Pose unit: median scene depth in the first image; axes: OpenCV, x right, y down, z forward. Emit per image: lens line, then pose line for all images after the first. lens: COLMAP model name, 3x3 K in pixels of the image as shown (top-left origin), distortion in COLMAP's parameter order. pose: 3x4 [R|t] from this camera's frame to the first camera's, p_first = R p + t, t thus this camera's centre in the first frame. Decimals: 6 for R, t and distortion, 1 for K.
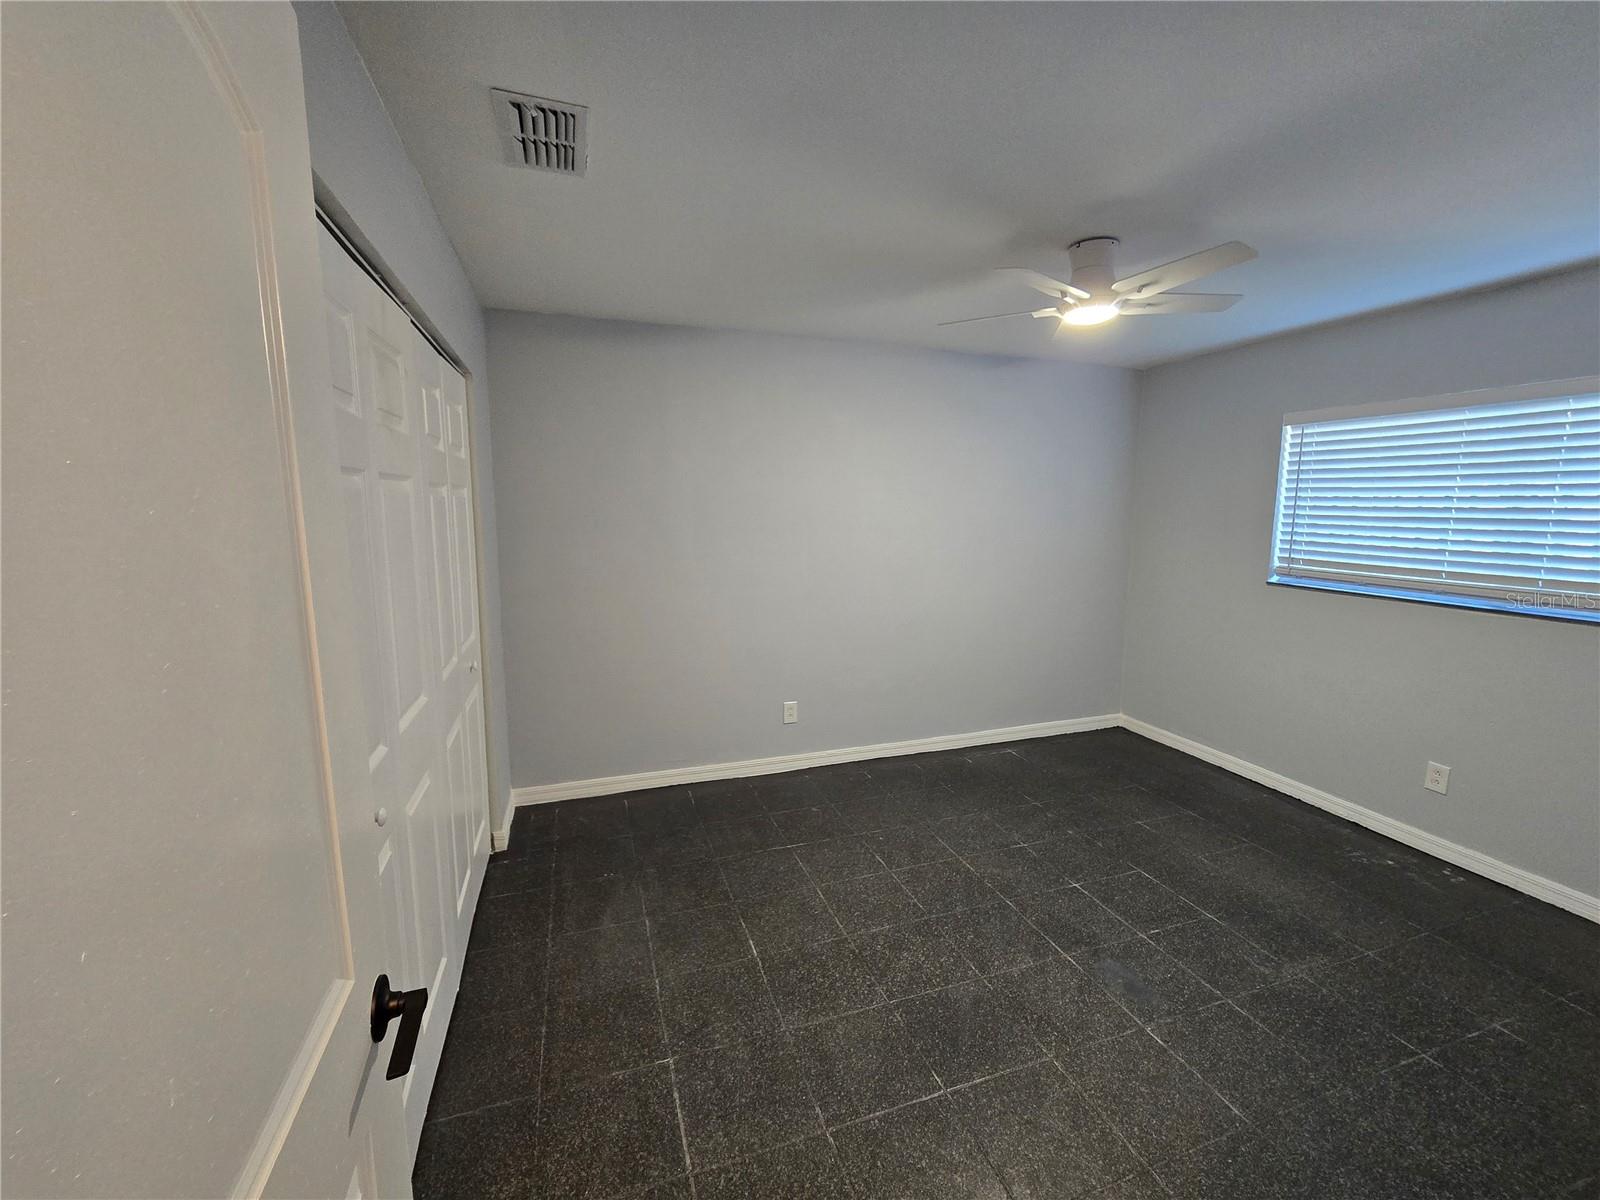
lens RADIAL K [[655.1, 0, 807.2], [0, 655.1, 593.9], [0, 0, 1]] dist [-0.005497, -0.000382]
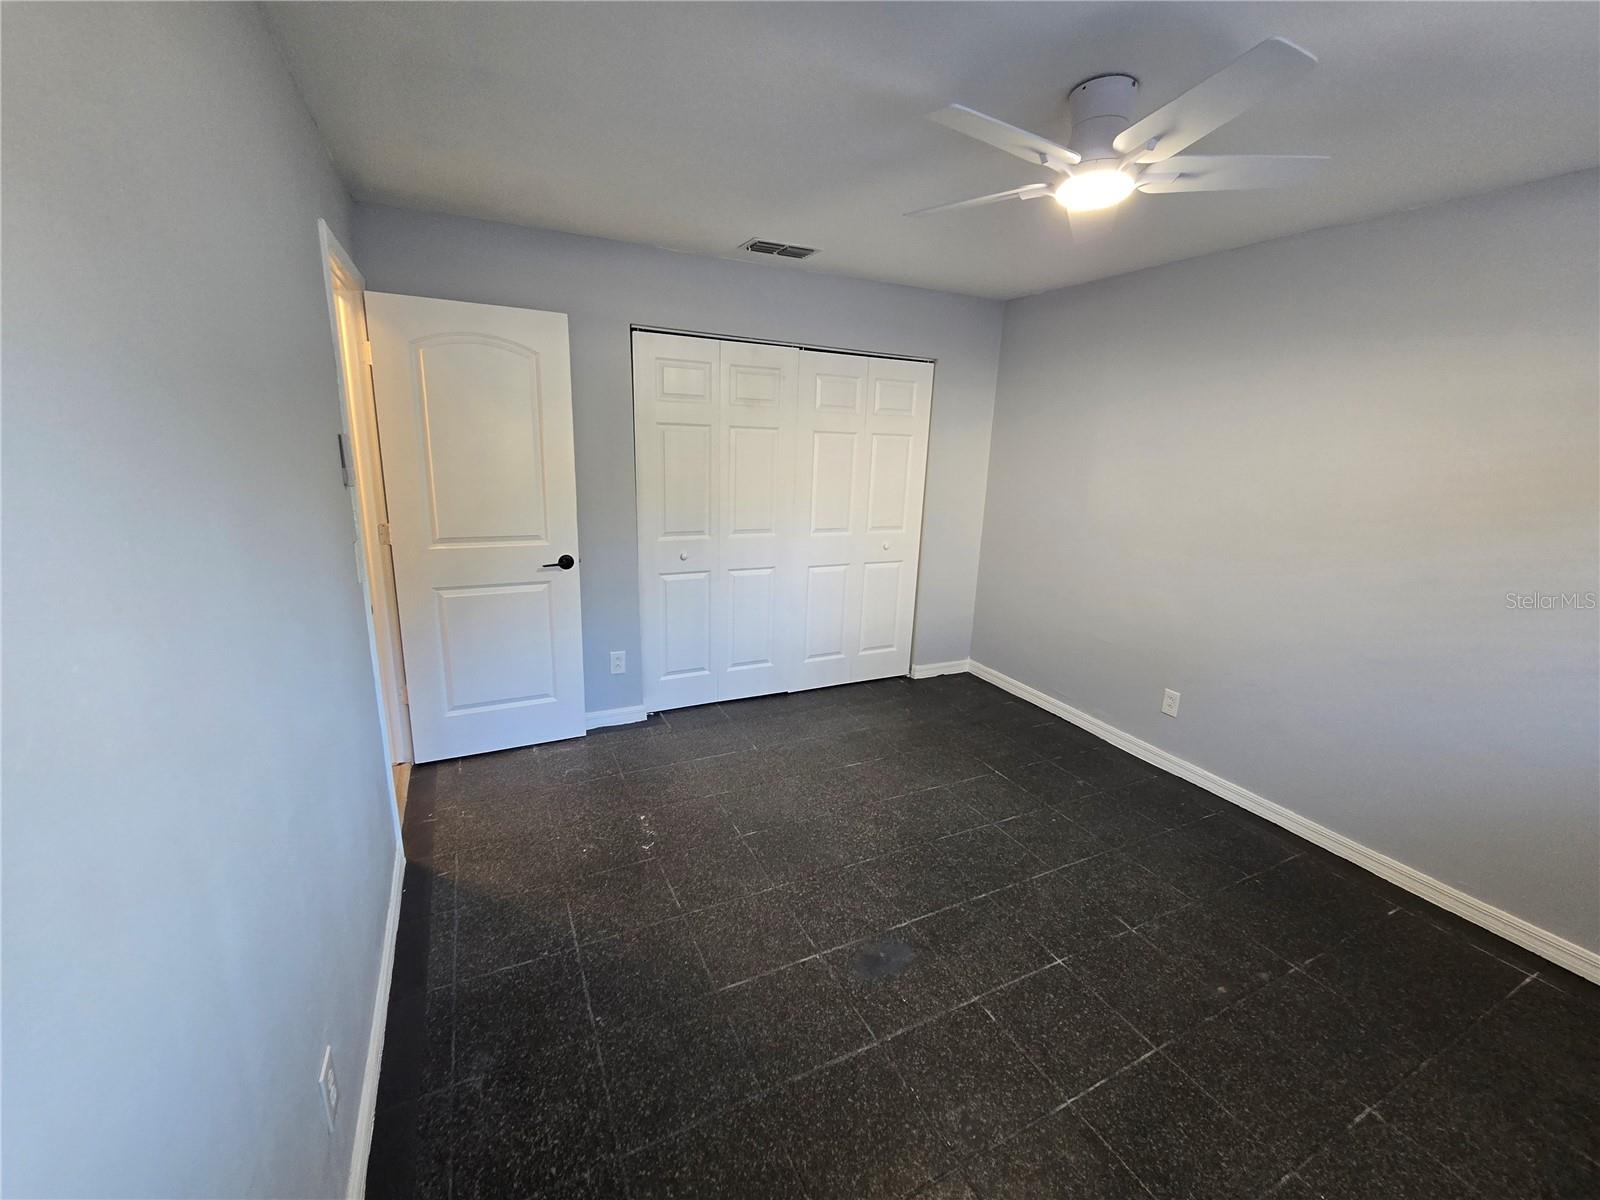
lens RADIAL K [[653.3, 0, 808.7], [0, 653.3, 593.0], [0, 0, 1]] dist [-0.006593, 0.001141]
pose [[0.137800, 0.228817, -0.963667, 1.162000], [-0.173144, 0.963532, 0.204026, -0.085028], [0.975209, 0.138738, 0.172393, 0.607183]]
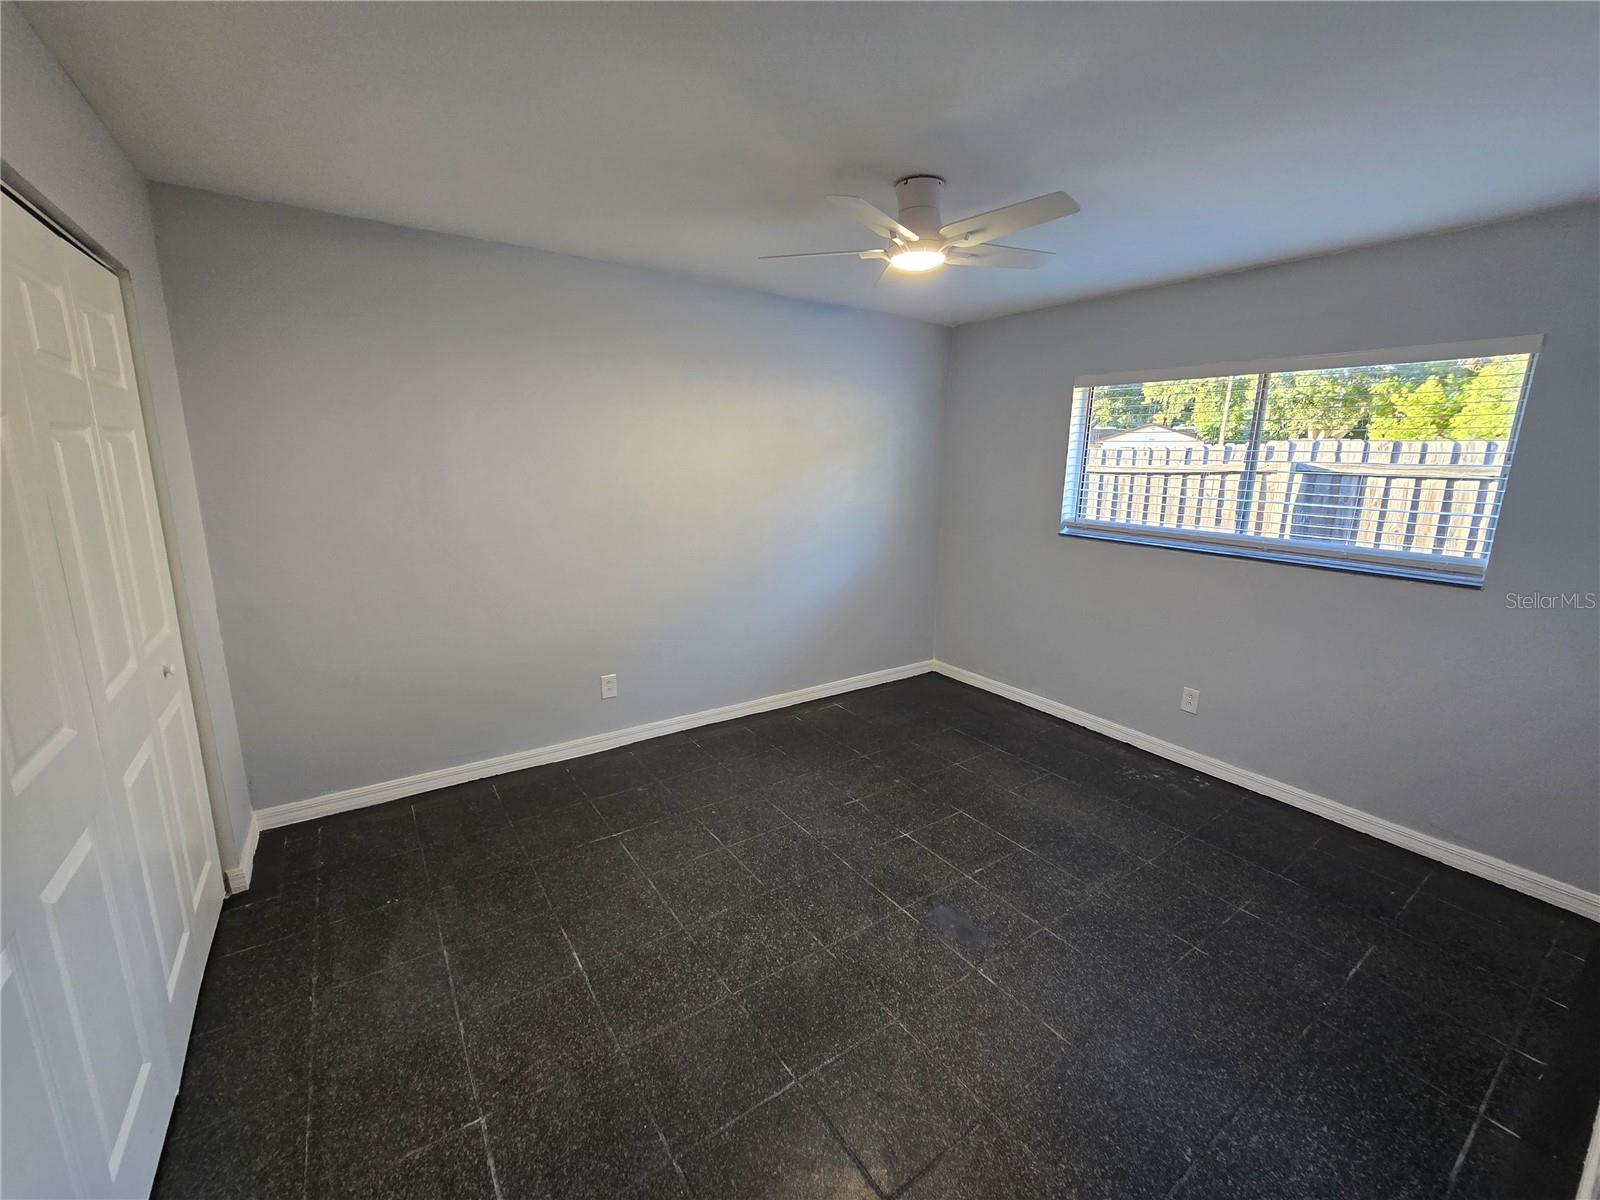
lens RADIAL K [[655.1, 0, 807.2], [0, 655.1, 593.9], [0, 0, 1]] dist [-0.005497, -0.000382]
pose [[0.961796, -0.044716, 0.270092, -0.000363], [0.024912, 0.996773, 0.076311, -0.018200], [-0.272633, -0.066667, 0.959806, 0.092250]]
